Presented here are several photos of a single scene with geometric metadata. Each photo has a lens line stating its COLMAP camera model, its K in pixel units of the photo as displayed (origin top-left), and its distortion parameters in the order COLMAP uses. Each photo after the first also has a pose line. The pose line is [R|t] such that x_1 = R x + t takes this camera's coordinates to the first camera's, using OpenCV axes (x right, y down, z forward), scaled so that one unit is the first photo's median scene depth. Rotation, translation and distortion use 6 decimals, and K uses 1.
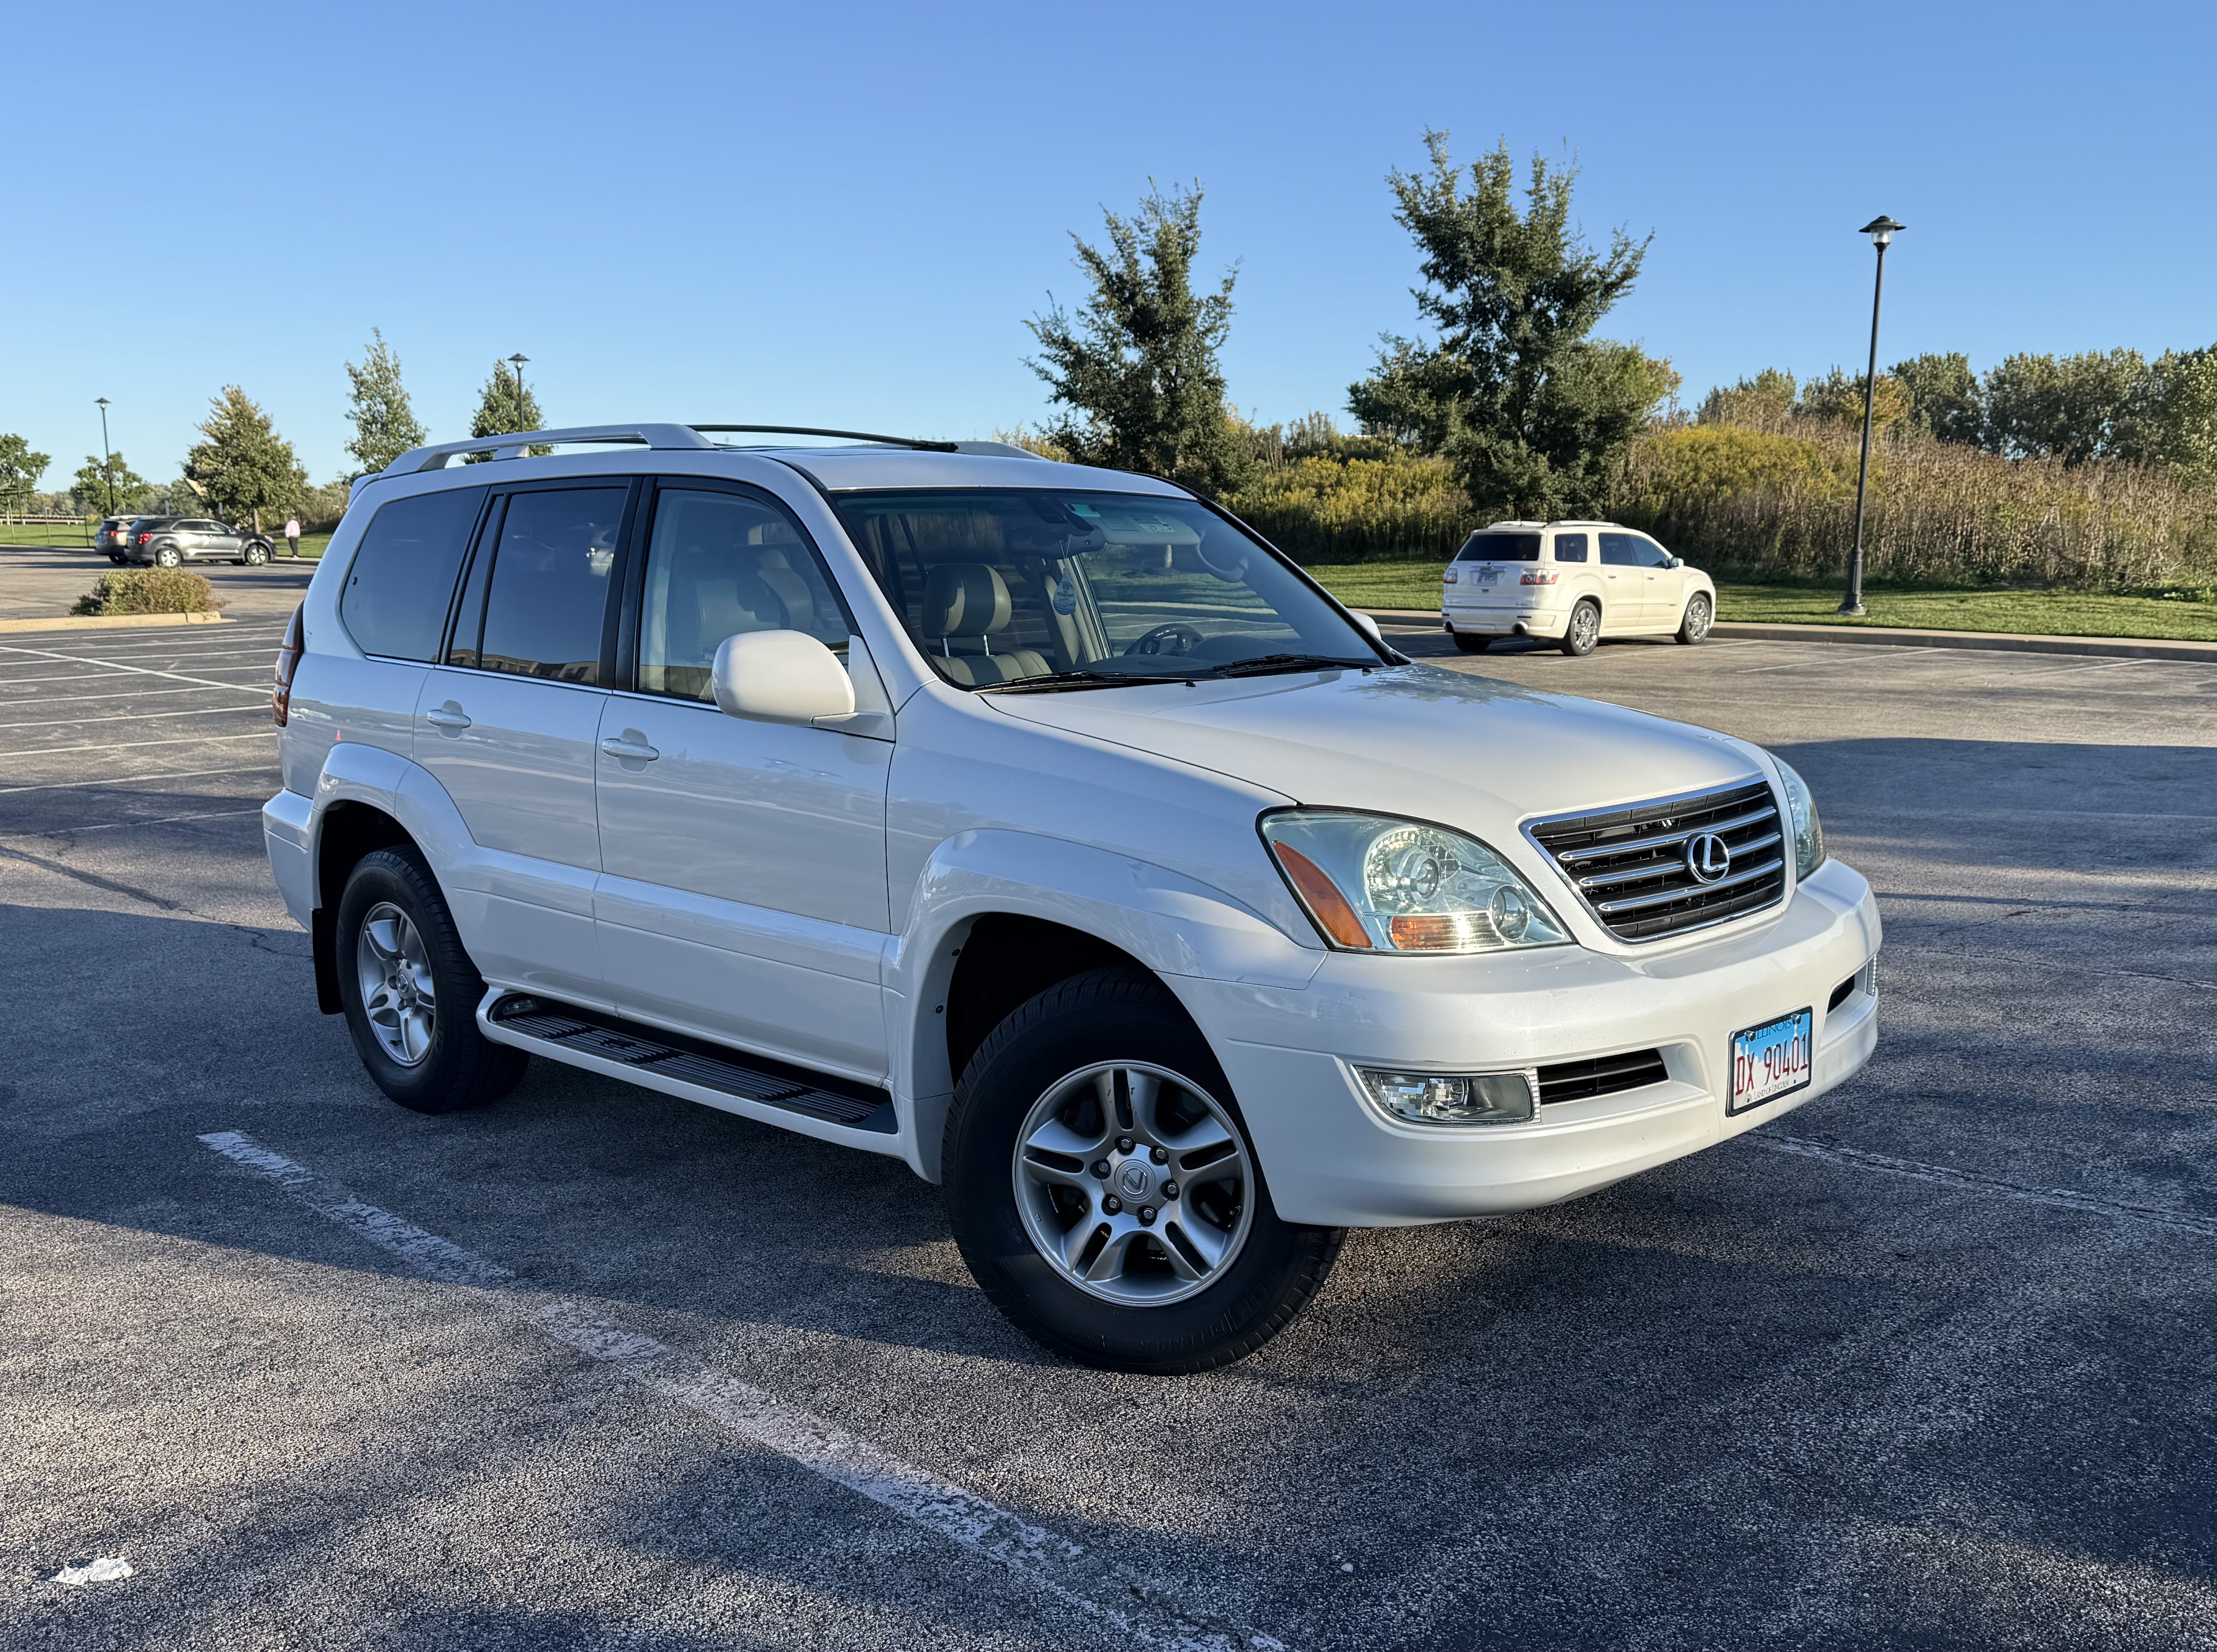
lens RADIAL K [[2130.2, 0, 1096.7], [0, 2130.2, 824.6], [0, 0, 1]] dist [0.022948, 0.000000]
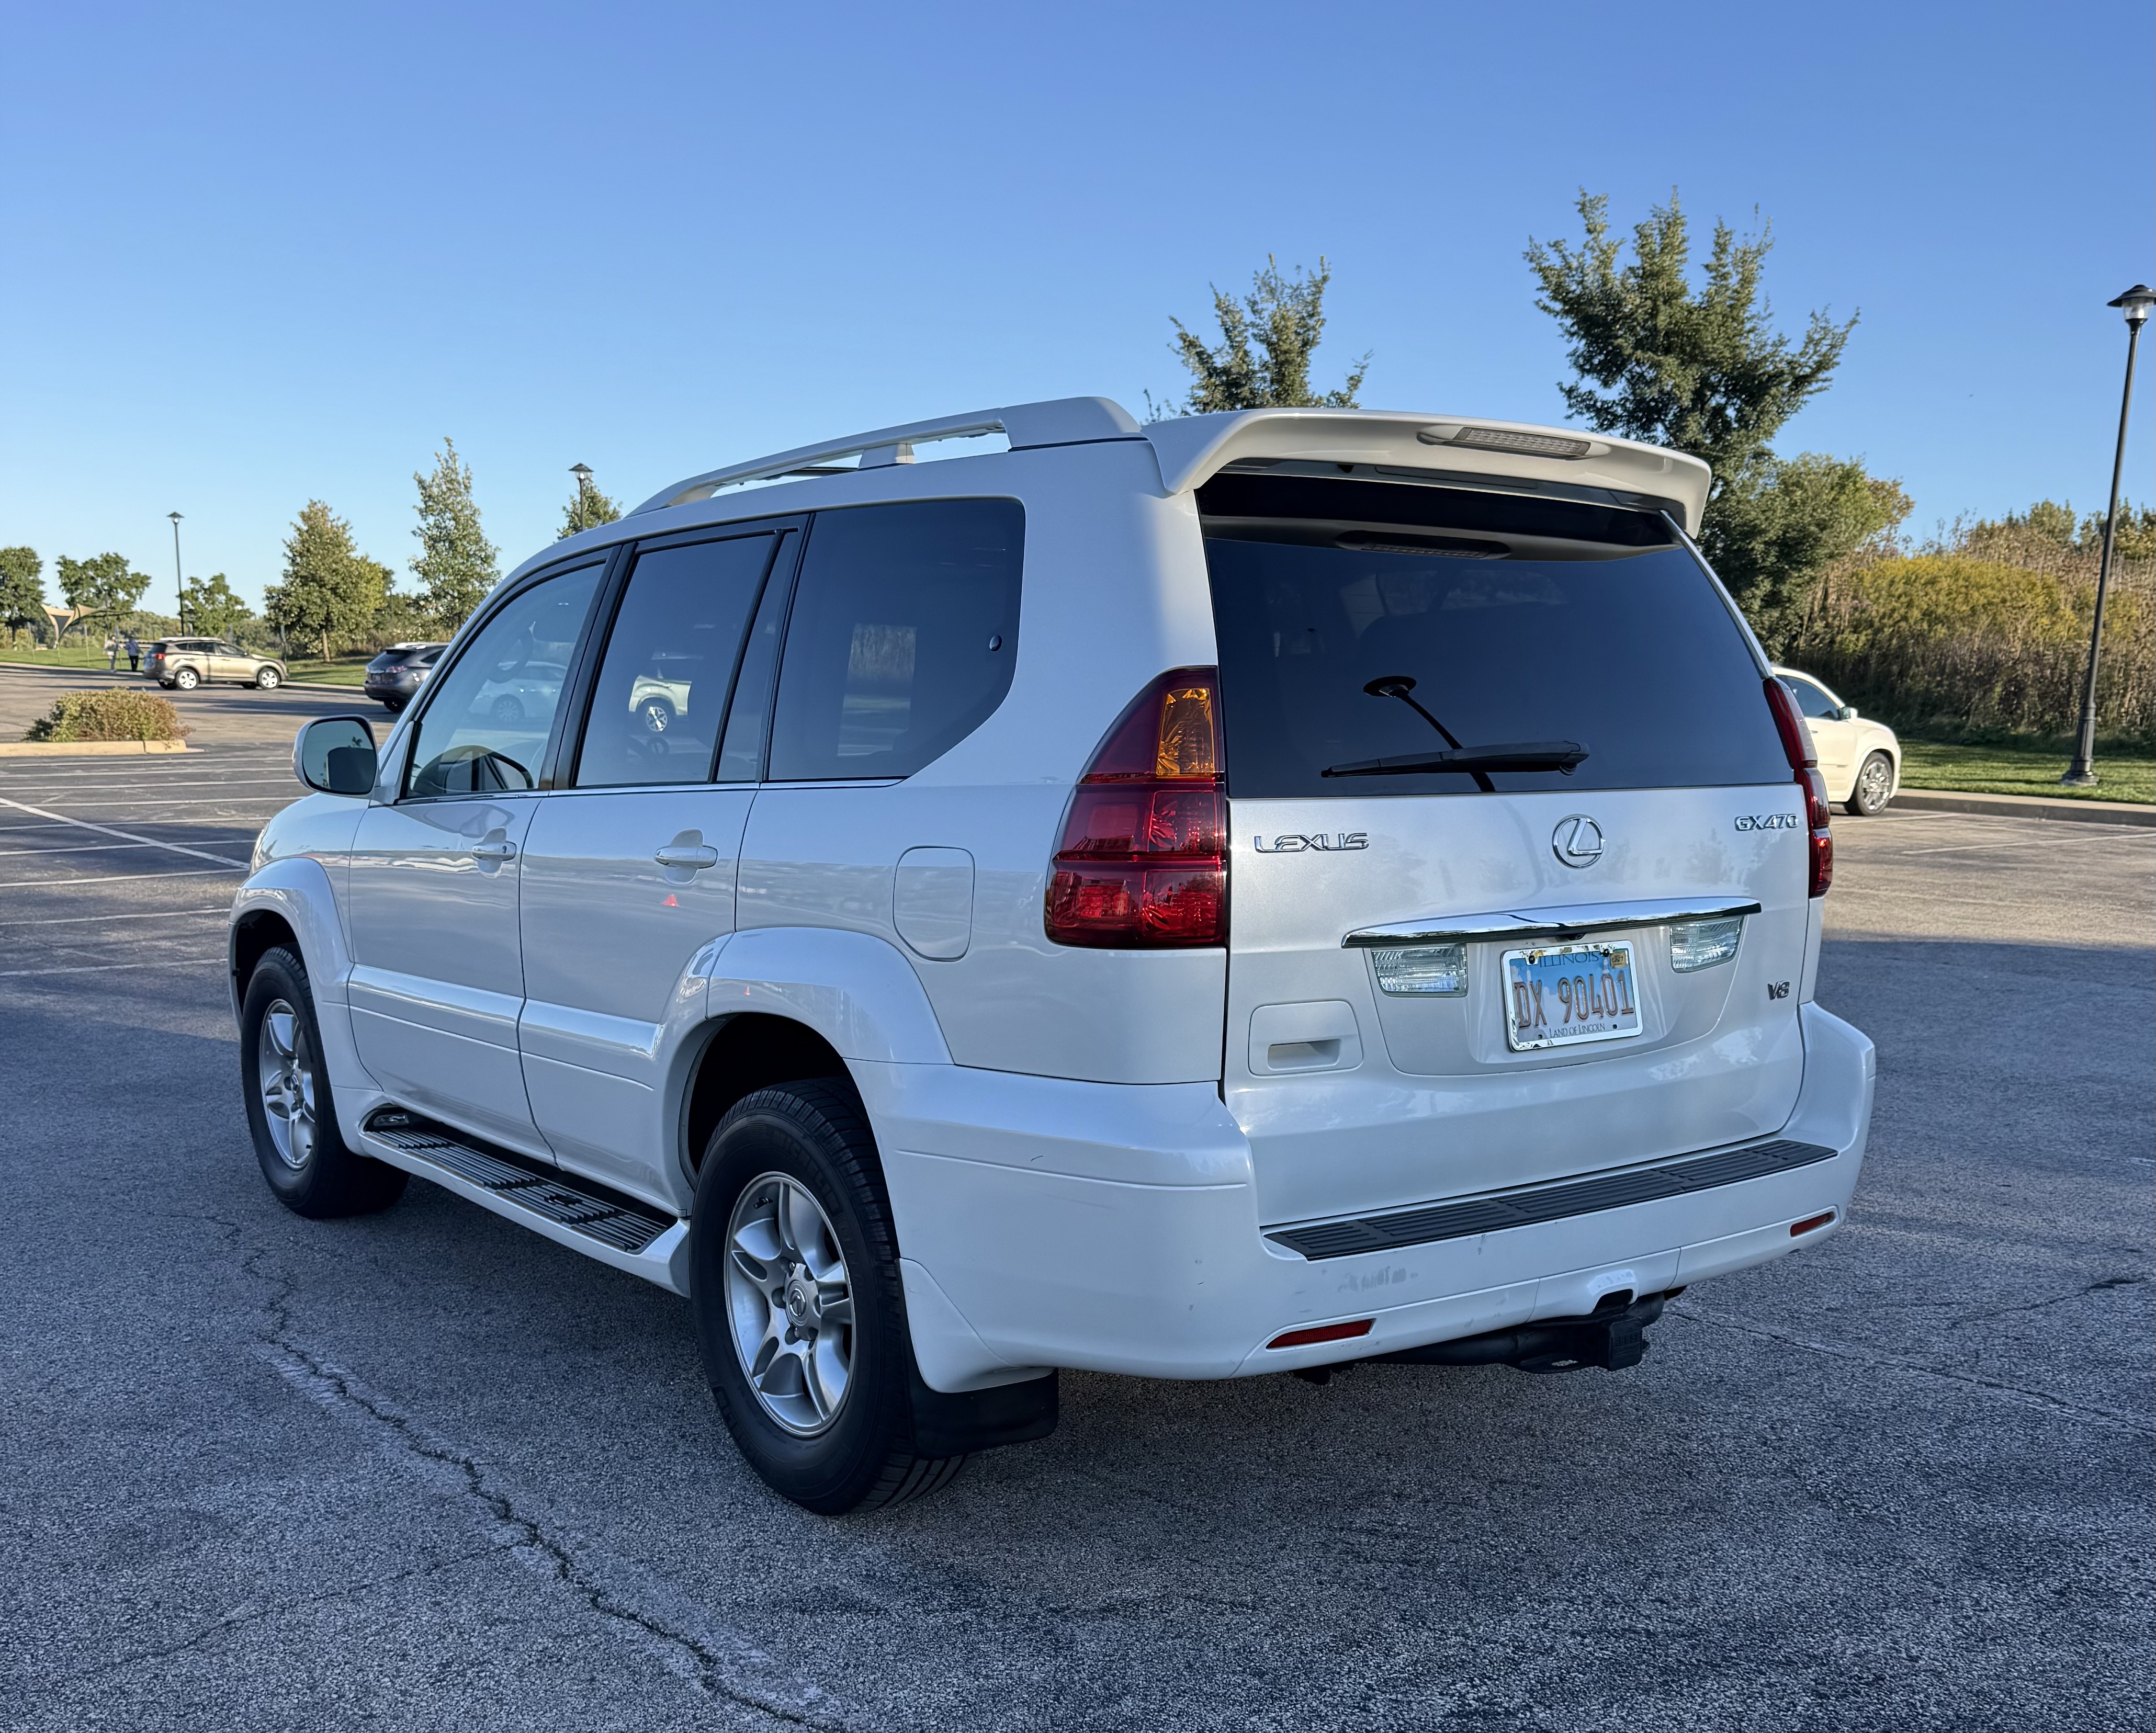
lens RADIAL K [[2249.0, 0, 1108.6], [0, 2249.0, 987.4], [0, 0, 1]] dist [0.016834, 0.000000]
pose [[0.994635, 0.032094, -0.098339, 0.068215], [-0.032318, 0.999477, -0.000685, -0.009183], [0.098266, 0.003860, 0.995153, 0.112323]]
